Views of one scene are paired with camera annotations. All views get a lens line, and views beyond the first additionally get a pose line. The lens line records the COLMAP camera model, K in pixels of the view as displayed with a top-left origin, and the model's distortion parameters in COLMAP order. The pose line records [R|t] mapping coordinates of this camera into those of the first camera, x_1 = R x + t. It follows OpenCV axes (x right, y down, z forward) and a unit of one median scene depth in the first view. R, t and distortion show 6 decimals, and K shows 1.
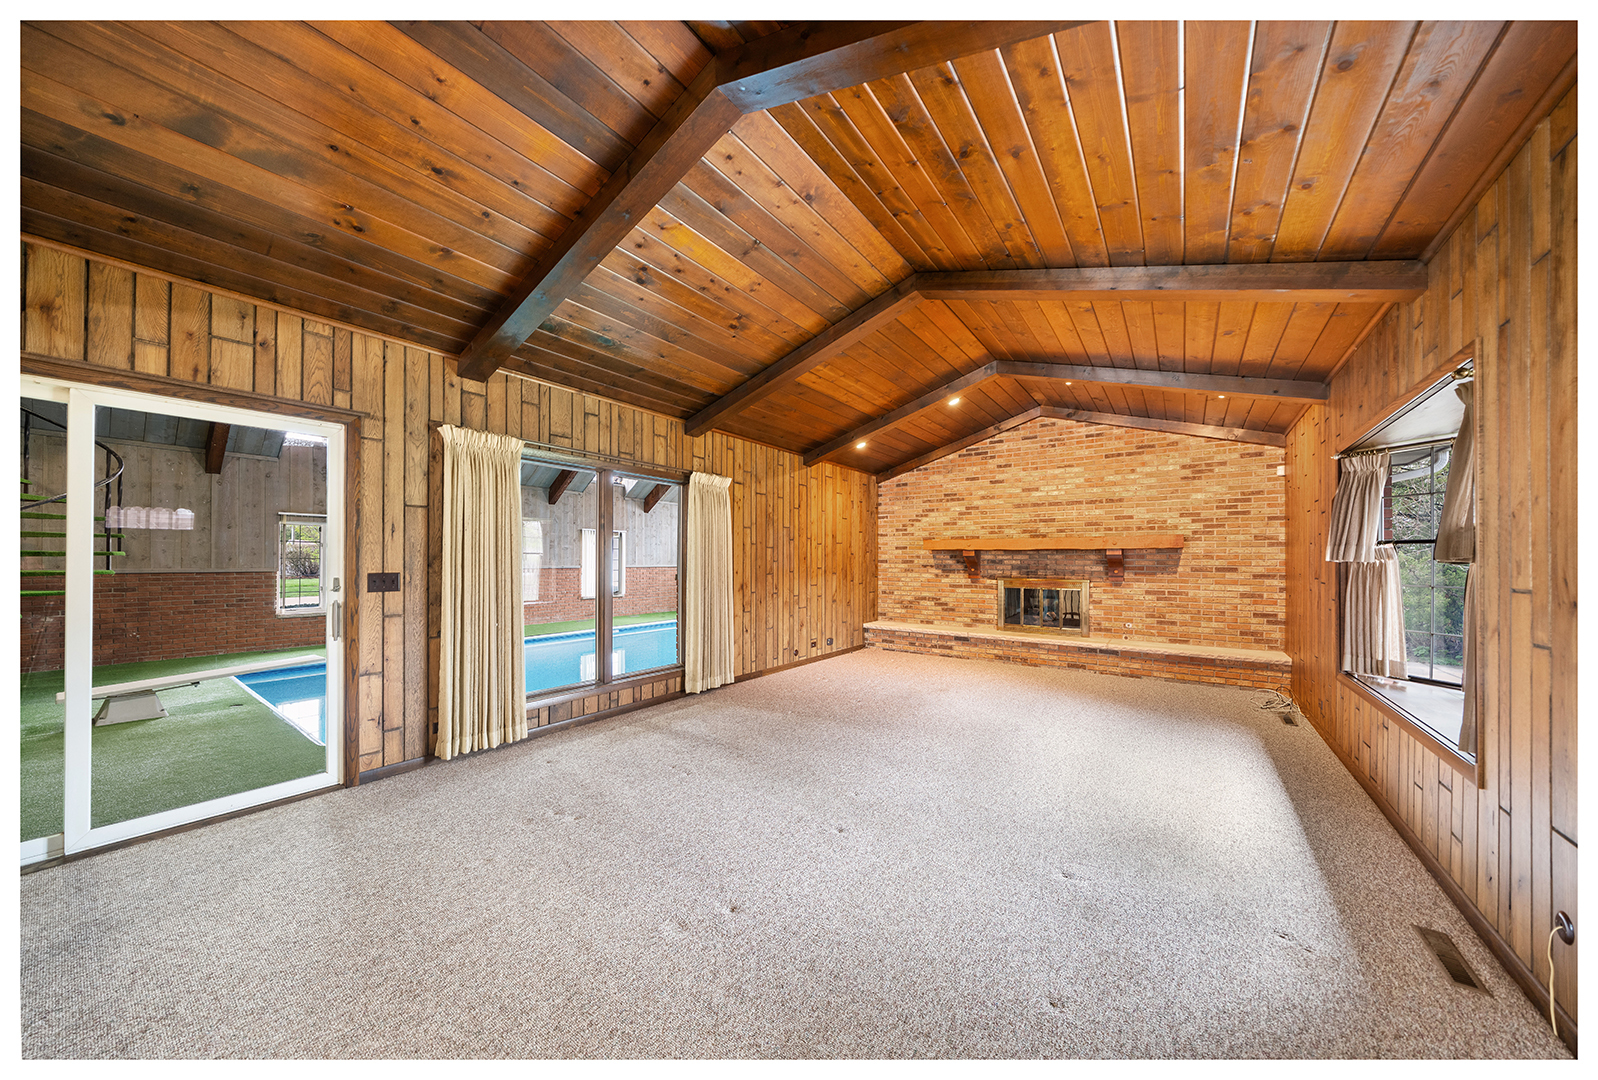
lens RADIAL K [[535.8, 0, 797.0], [0, 535.8, 556.8], [0, 0, 1]] dist [-0.003740, -0.000232]
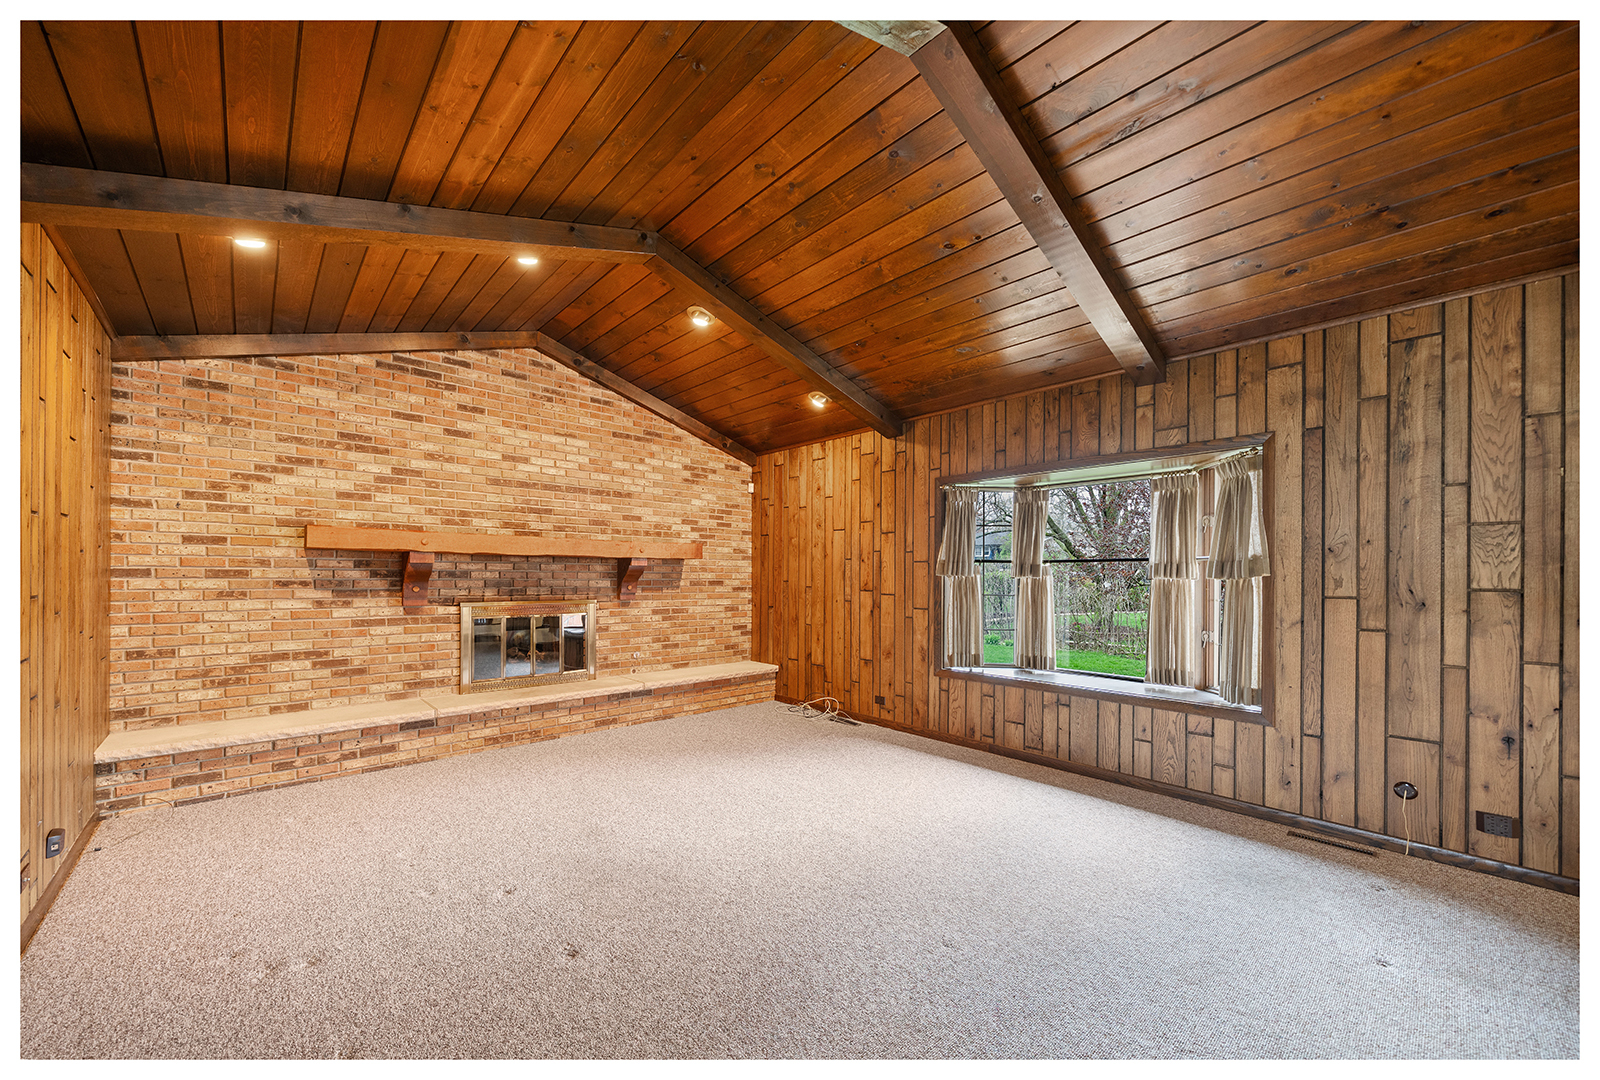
lens RADIAL K [[600.8, 0, 783.3], [0, 600.8, 574.1], [0, 0, 1]] dist [0.000793, -0.000090]
pose [[0.205687, 0.000720, 0.978618, -0.203330], [-0.012093, 0.999925, 0.001806, 0.004307], [-0.978543, -0.012206, 0.205680, 0.600600]]
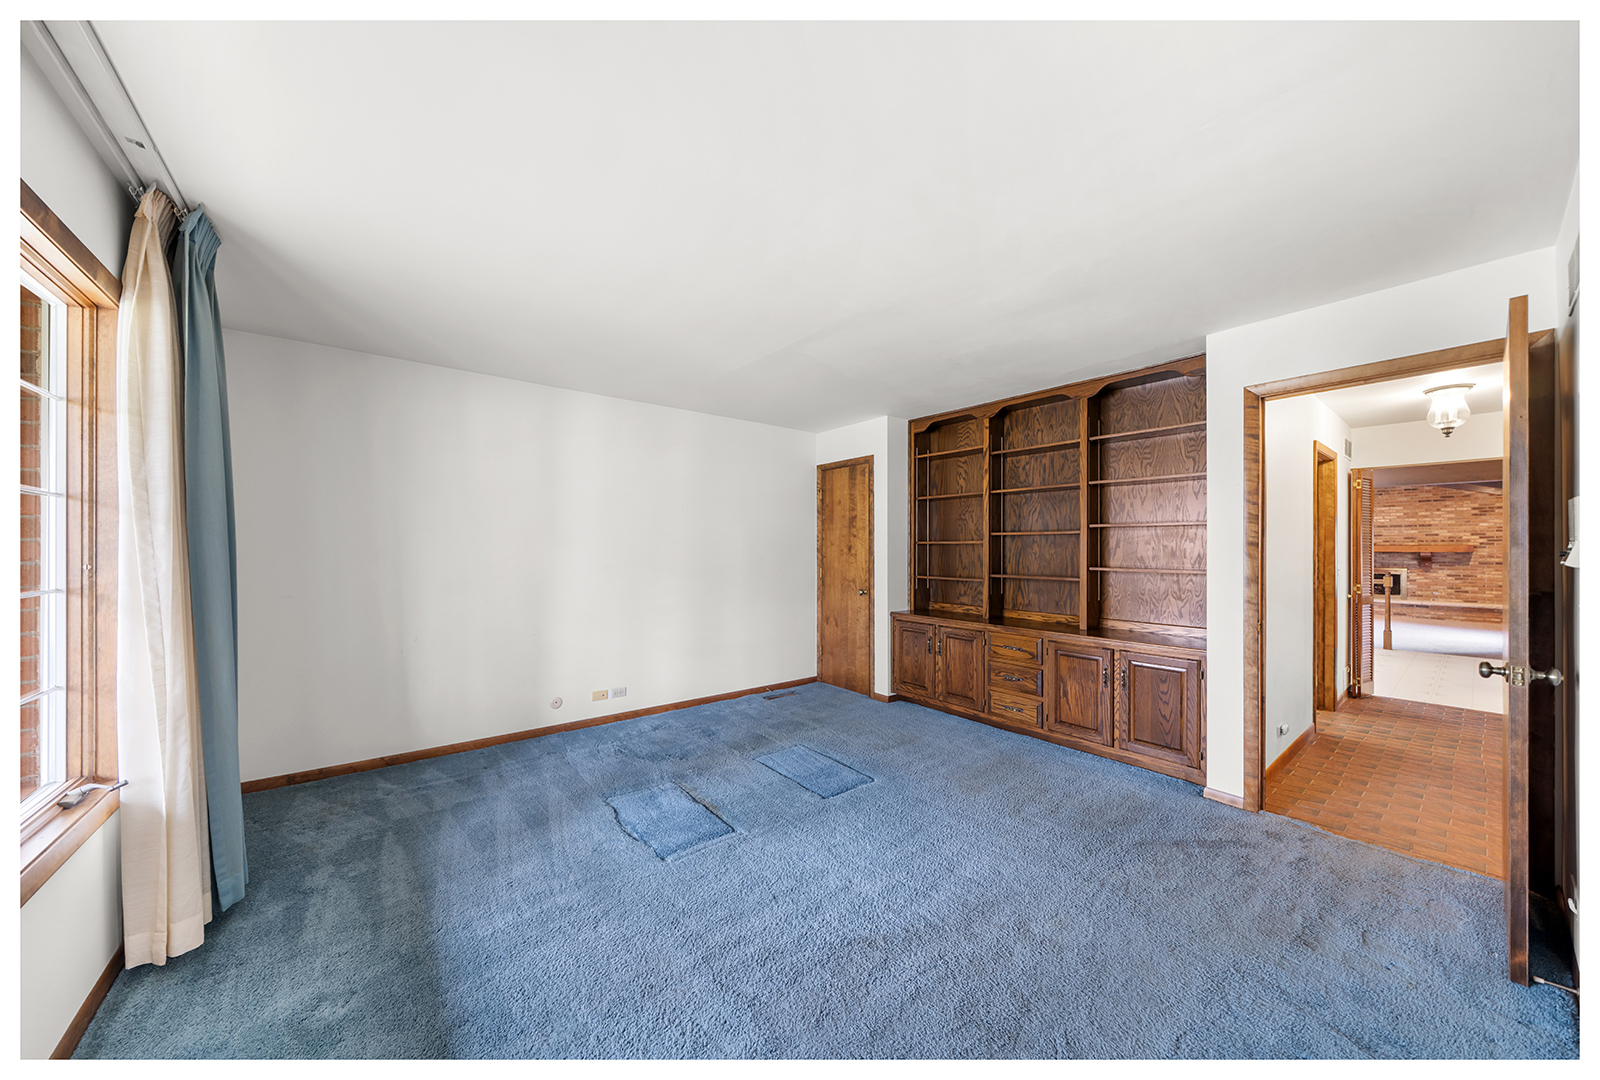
lens RADIAL K [[536.5, 0, 796.6], [0, 536.5, 548.8], [0, 0, 1]] dist [-0.003740, -0.000232]
pose [[0.959560, -0.002908, -0.281490, -0.973481], [0.004611, 0.999975, 0.005390, -0.045550], [0.281468, -0.006470, 0.959549, -1.382155]]
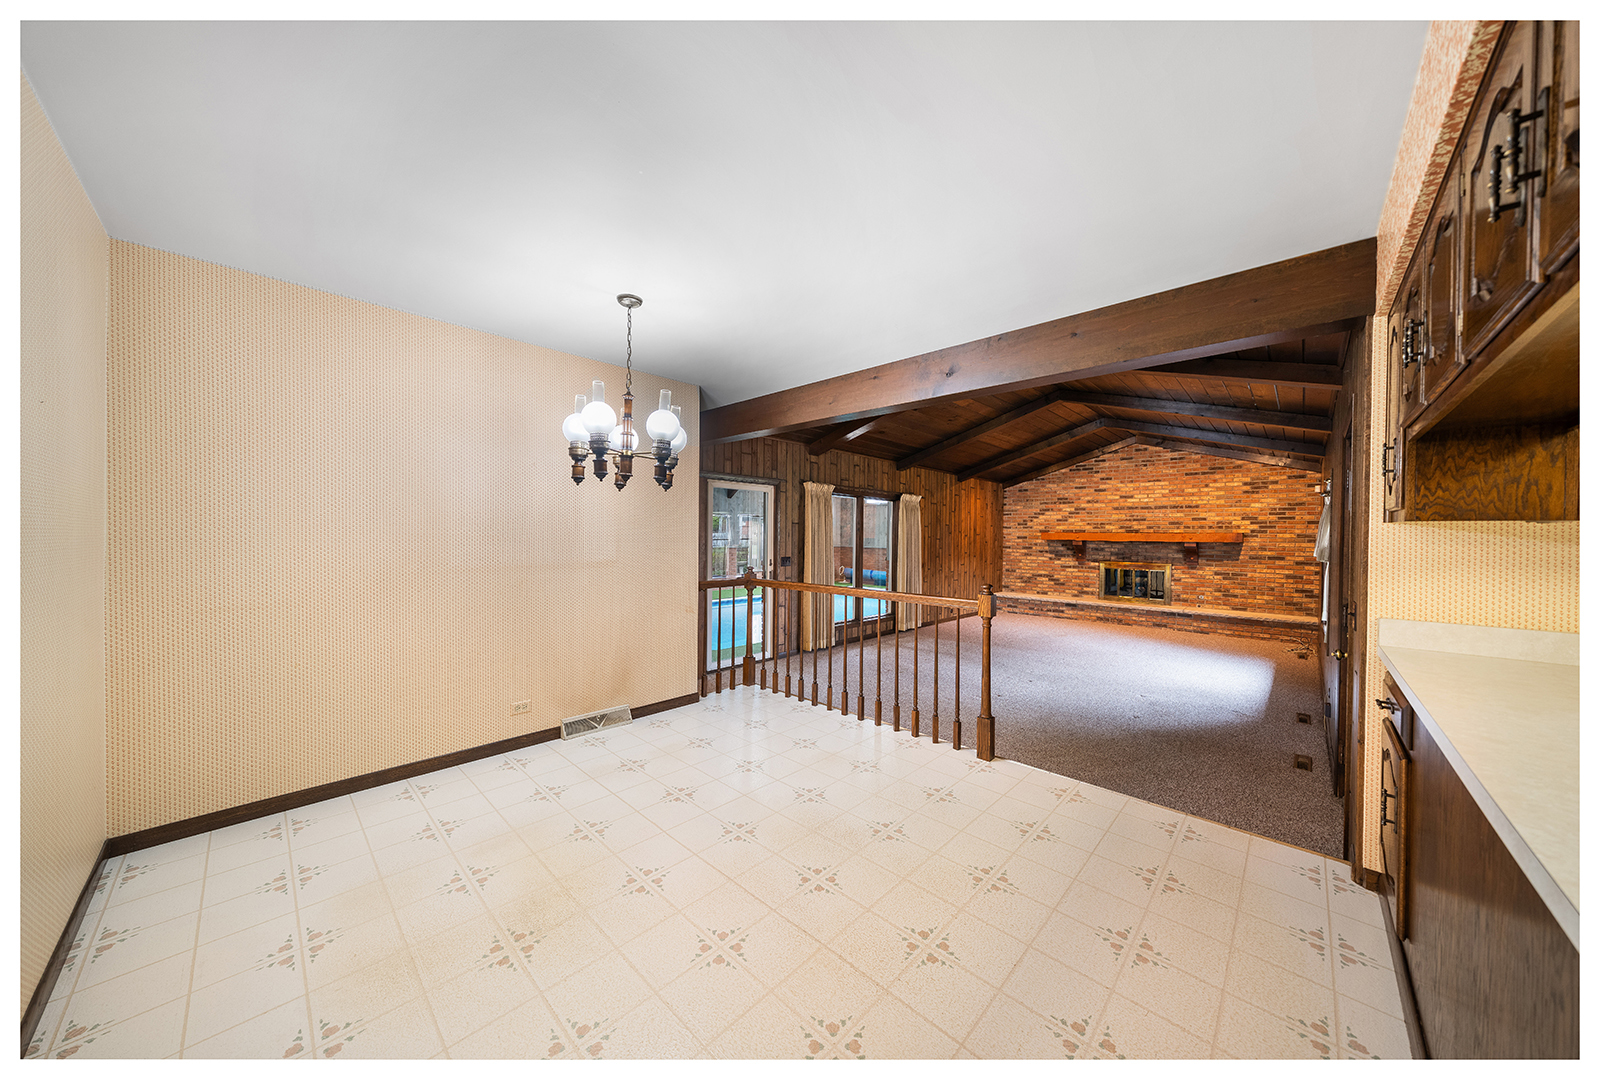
lens RADIAL K [[536.5, 0, 795.5], [0, 536.5, 540.2], [0, 0, 1]] dist [-0.003740, -0.000232]
pose [[0.990556, 0.008675, -0.136834, -0.230676], [-0.006790, 0.999876, 0.014237, -0.031824], [0.136940, -0.013174, 0.990492, -0.510720]]
